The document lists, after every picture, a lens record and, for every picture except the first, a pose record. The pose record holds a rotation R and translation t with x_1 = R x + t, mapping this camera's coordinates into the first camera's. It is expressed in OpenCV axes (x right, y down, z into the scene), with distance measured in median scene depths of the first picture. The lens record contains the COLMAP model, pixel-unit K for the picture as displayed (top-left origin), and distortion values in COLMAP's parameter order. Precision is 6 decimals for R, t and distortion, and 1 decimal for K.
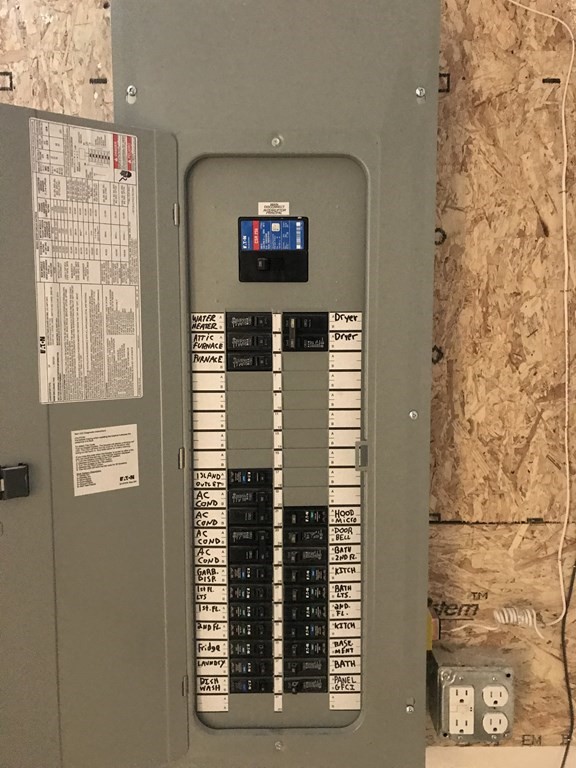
lens RADIAL K [[633.6, 0, 286.9], [0, 633.6, 378.9], [0, 0, 1]] dist [0.045387, -0.054532]
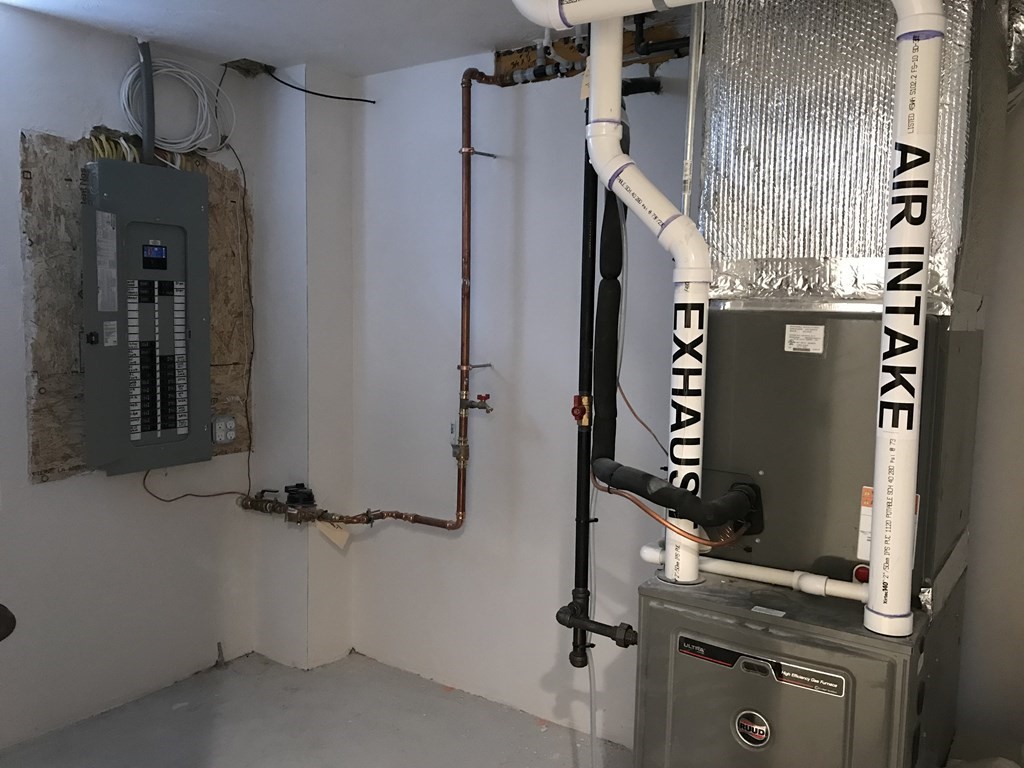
lens RADIAL K [[844.8, 0, 510.8], [0, 844.8, 381.5], [0, 0, 1]] dist [0.045387, -0.054532]
pose [[0.592842, -0.060007, 0.803080, -1.952034], [0.062102, 0.997657, 0.028701, 0.295786], [-0.802921, 0.032858, 0.595180, -2.222412]]
